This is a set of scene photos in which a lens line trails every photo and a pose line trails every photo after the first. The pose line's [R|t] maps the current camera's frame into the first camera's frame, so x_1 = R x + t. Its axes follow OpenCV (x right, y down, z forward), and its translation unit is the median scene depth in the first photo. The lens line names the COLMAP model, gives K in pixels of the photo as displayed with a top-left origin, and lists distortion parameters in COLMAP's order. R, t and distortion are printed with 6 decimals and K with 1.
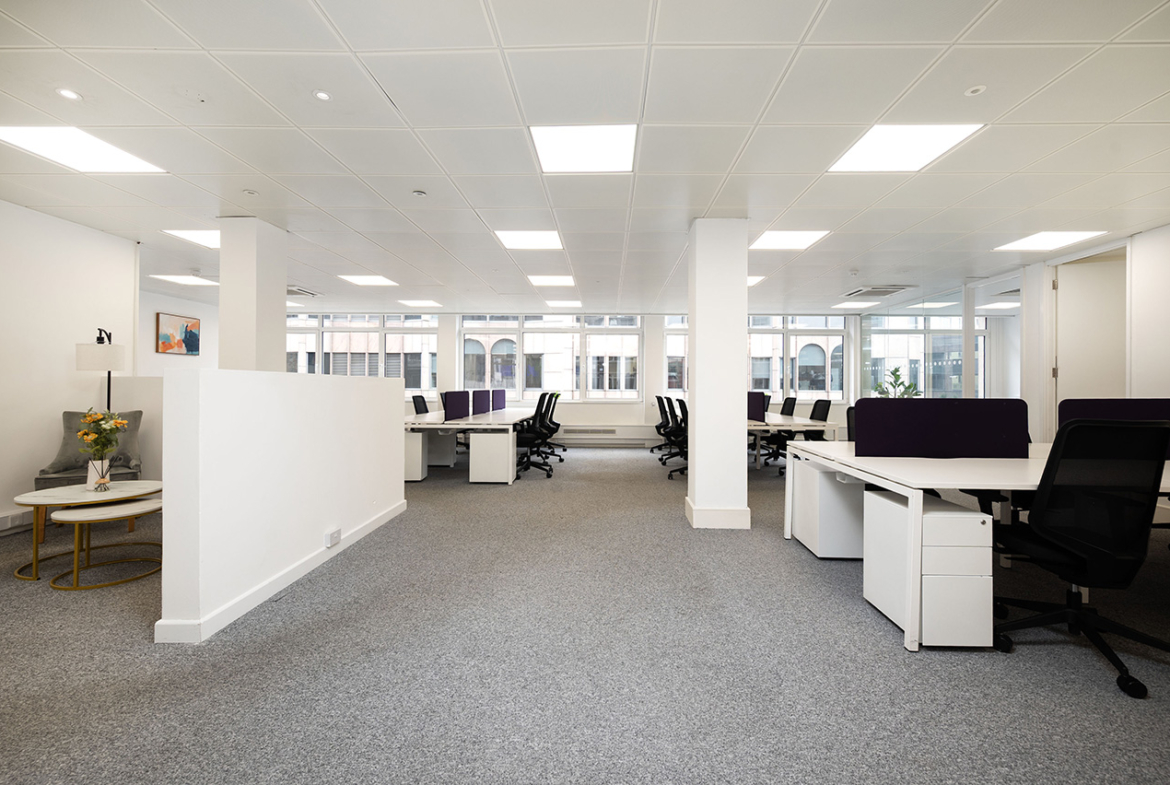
lens RADIAL K [[495.0, 0, 588.7], [0, 495.0, 385.4], [0, 0, 1]] dist [-0.022754, -0.000287]
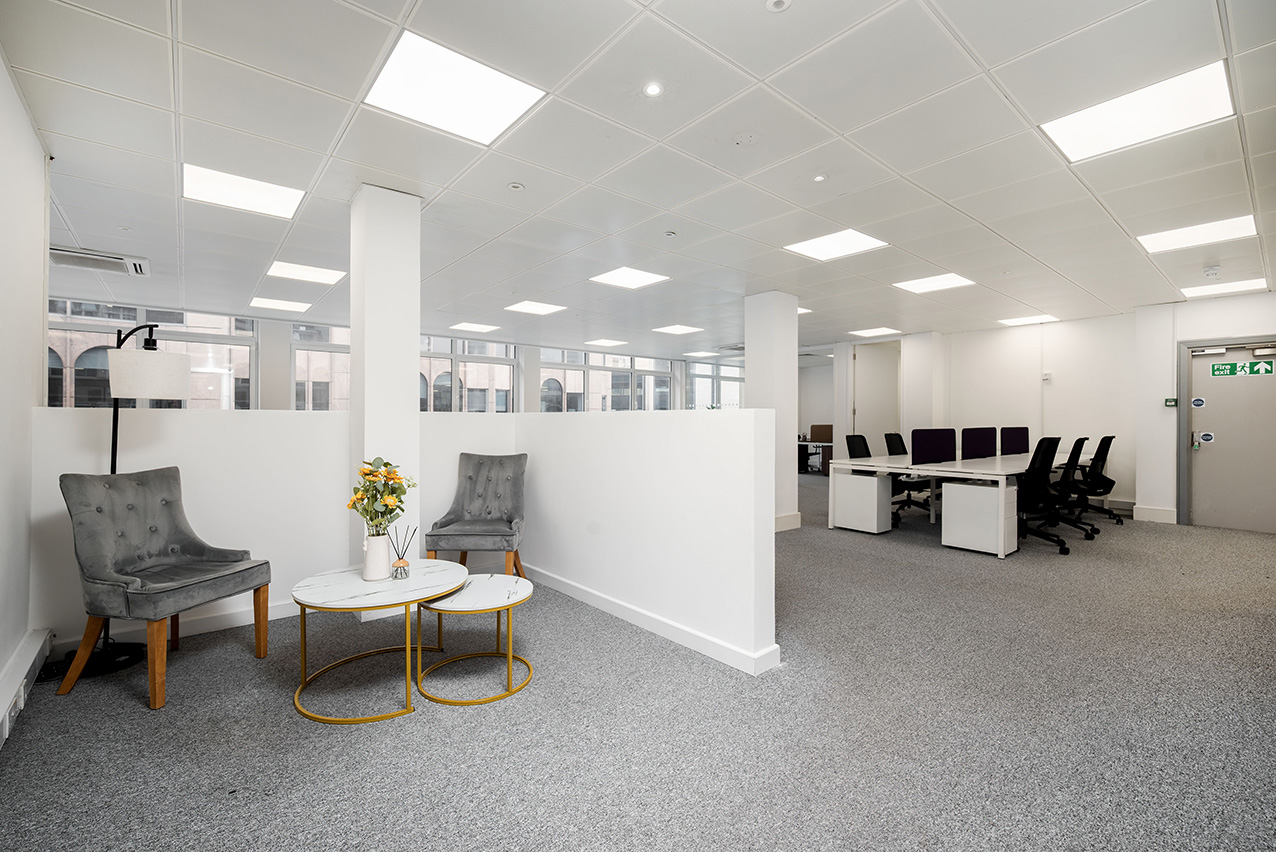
lens RADIAL K [[552.0, 0, 638.4], [0, 552.0, 419.8], [0, 0, 1]] dist [0.002224, 0.000041]
pose [[0.744968, -0.005094, 0.667081, -0.420261], [0.001110, 0.999979, 0.006397, -0.007539], [-0.667100, -0.004026, 0.744957, 0.067987]]
